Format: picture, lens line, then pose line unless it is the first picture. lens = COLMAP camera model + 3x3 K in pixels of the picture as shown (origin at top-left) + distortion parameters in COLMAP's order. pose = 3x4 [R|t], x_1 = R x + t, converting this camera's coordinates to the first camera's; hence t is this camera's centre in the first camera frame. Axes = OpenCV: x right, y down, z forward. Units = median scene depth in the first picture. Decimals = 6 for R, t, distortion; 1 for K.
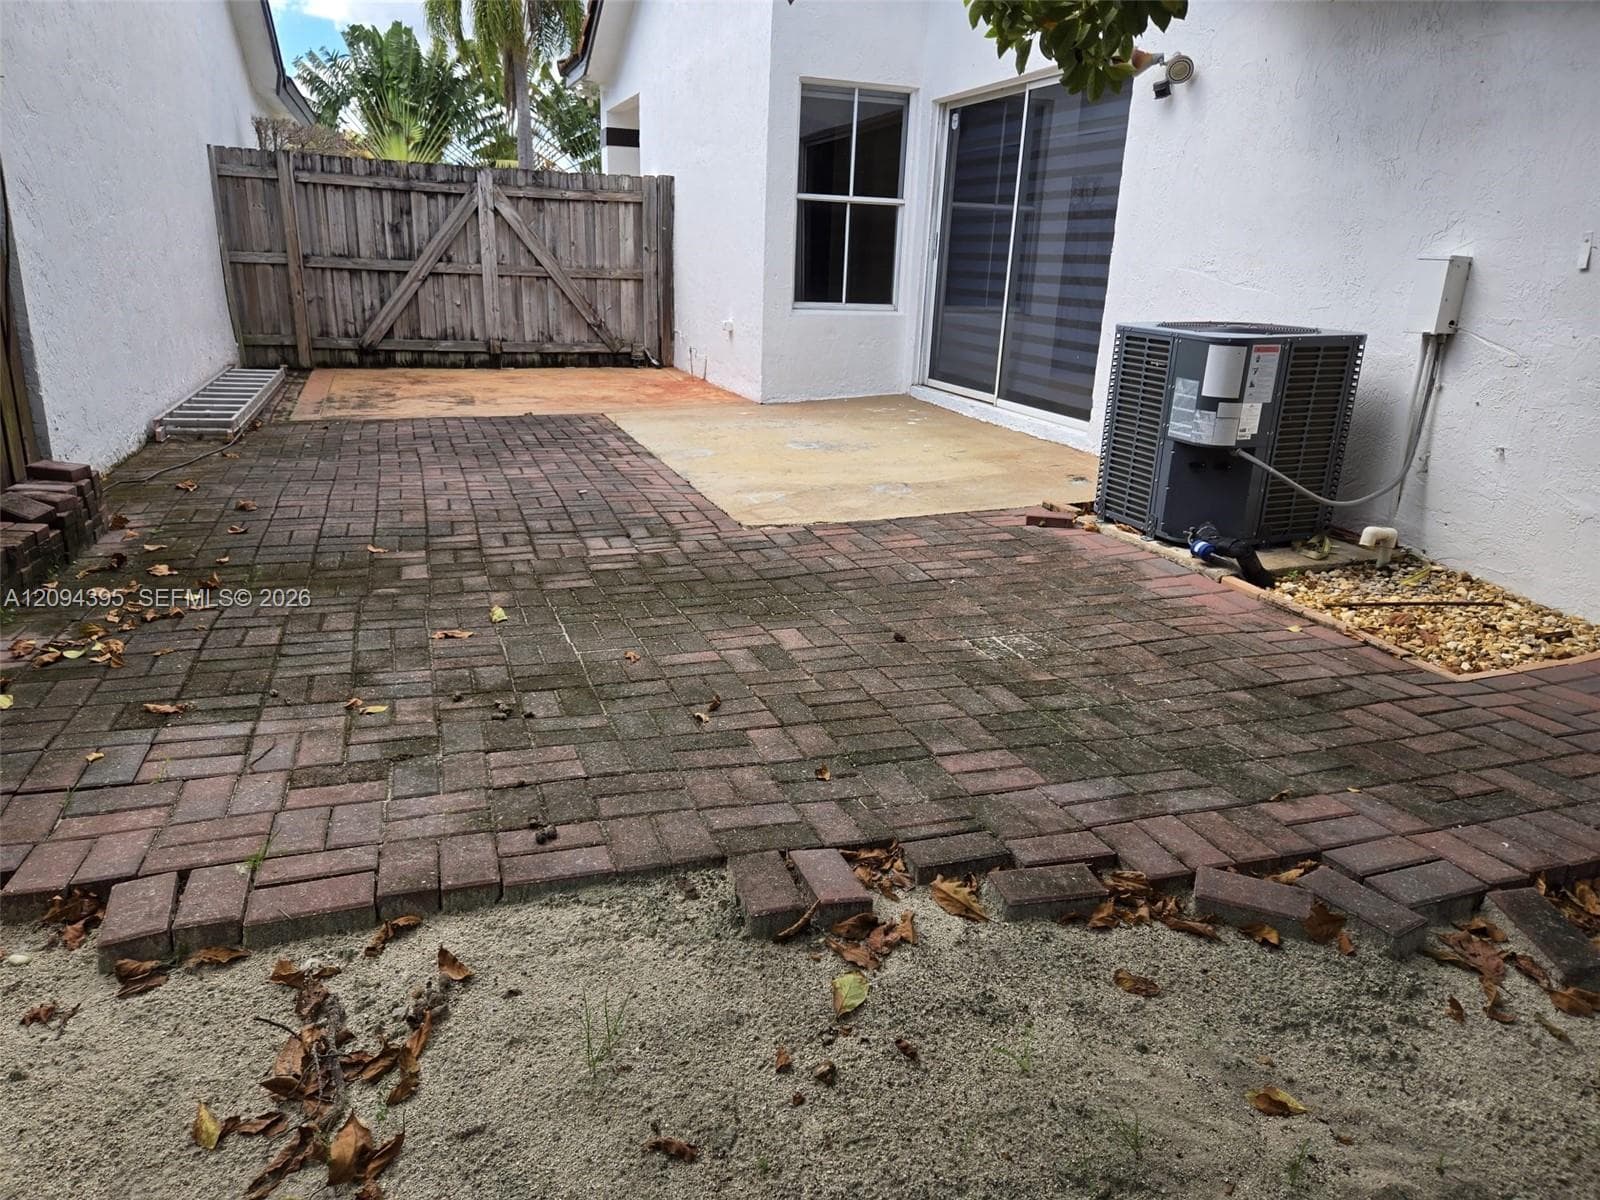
lens RADIAL K [[1074.8, 0, 797.8], [0, 1074.8, 614.1], [0, 0, 1]] dist [0.054048, -0.037437]
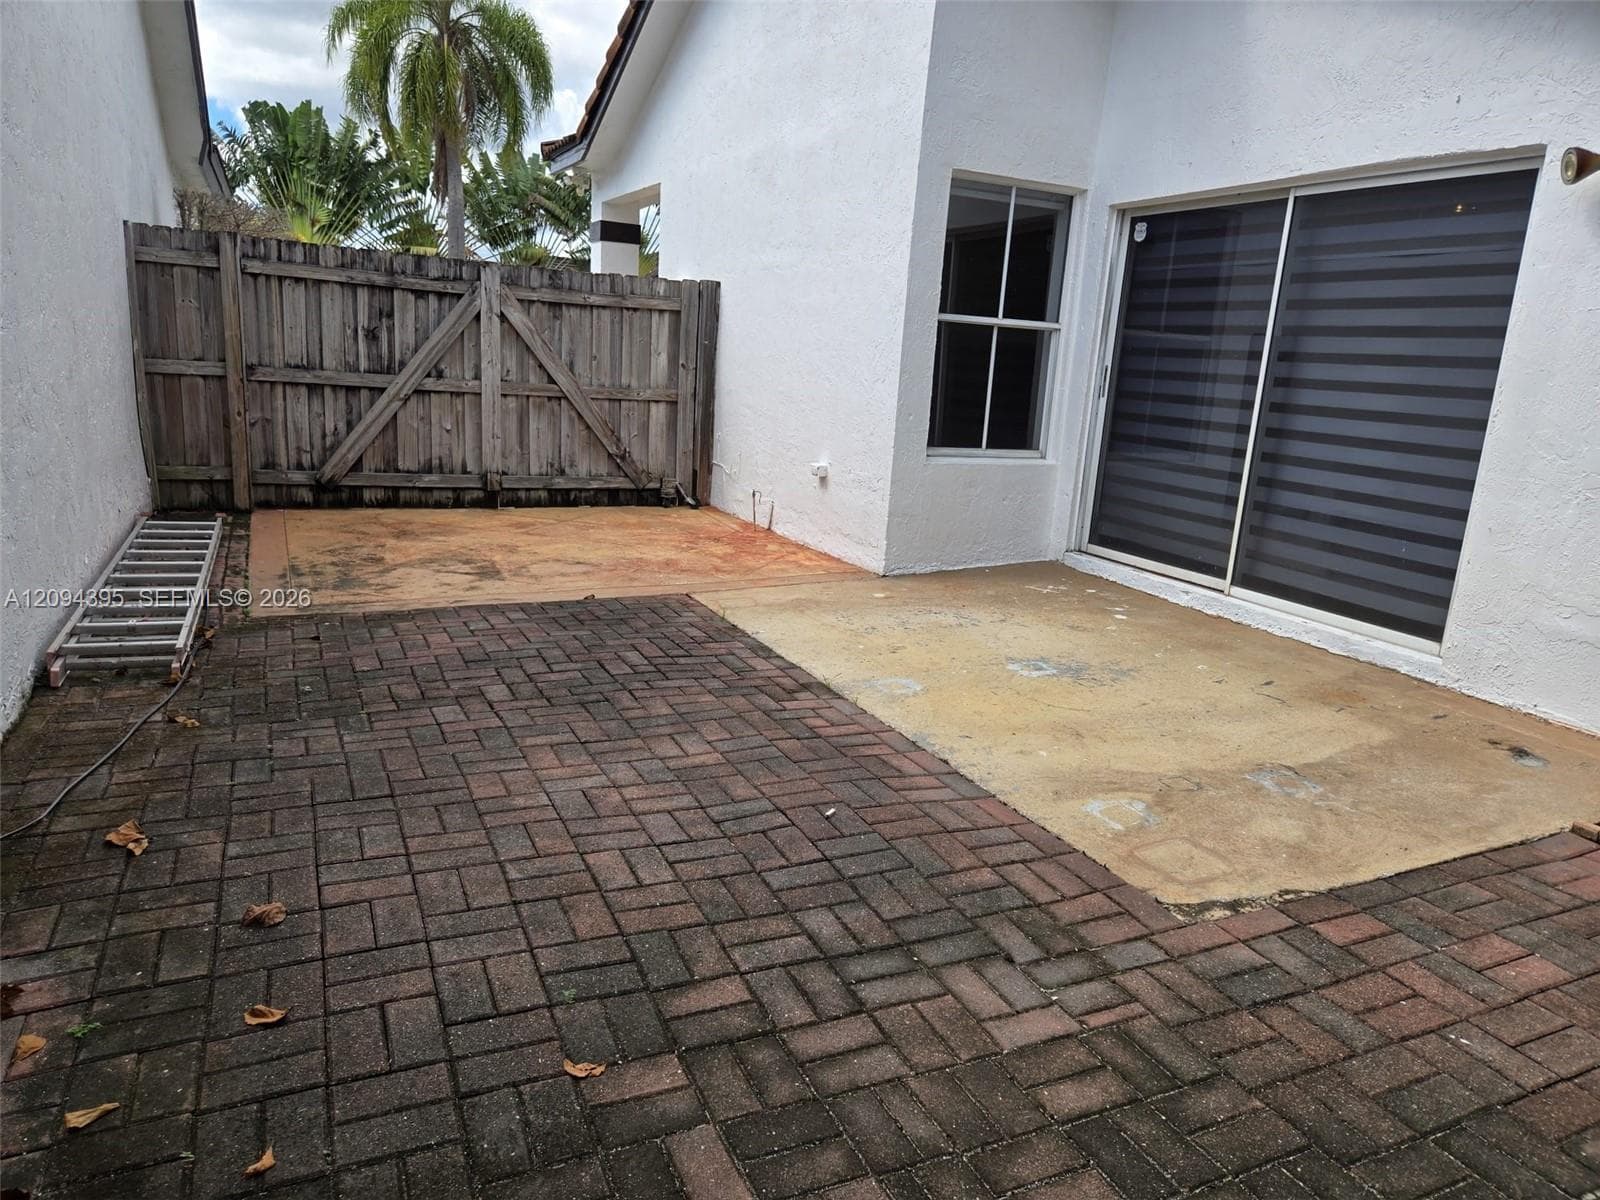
lens RADIAL K [[1074.8, 0, 809.2], [0, 1074.8, 605.7], [0, 0, 1]] dist [0.054048, -0.037437]
pose [[0.993813, 0.002747, 0.111034, -0.147904], [0.006848, 0.996276, -0.085944, -0.094179], [-0.110856, 0.086172, 0.990094, 0.216873]]
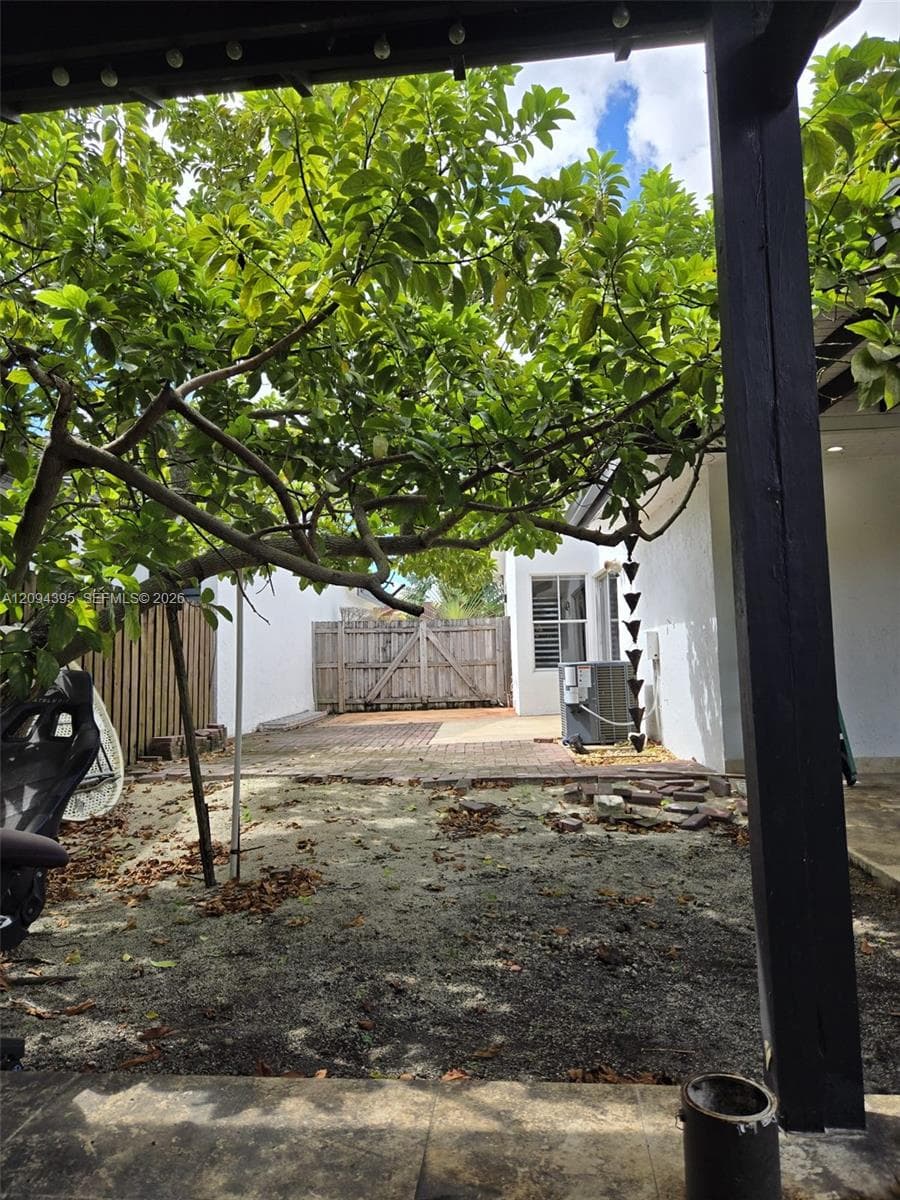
lens RADIAL K [[806.1, 0, 448.0], [0, 806.1, 597.6], [0, 0, 1]] dist [0.054048, -0.037437]
pose [[0.923848, -0.088149, -0.372472, 0.375875], [-0.063738, 0.924104, -0.376789, 0.159736], [0.377416, 0.371836, 0.848113, -0.384871]]
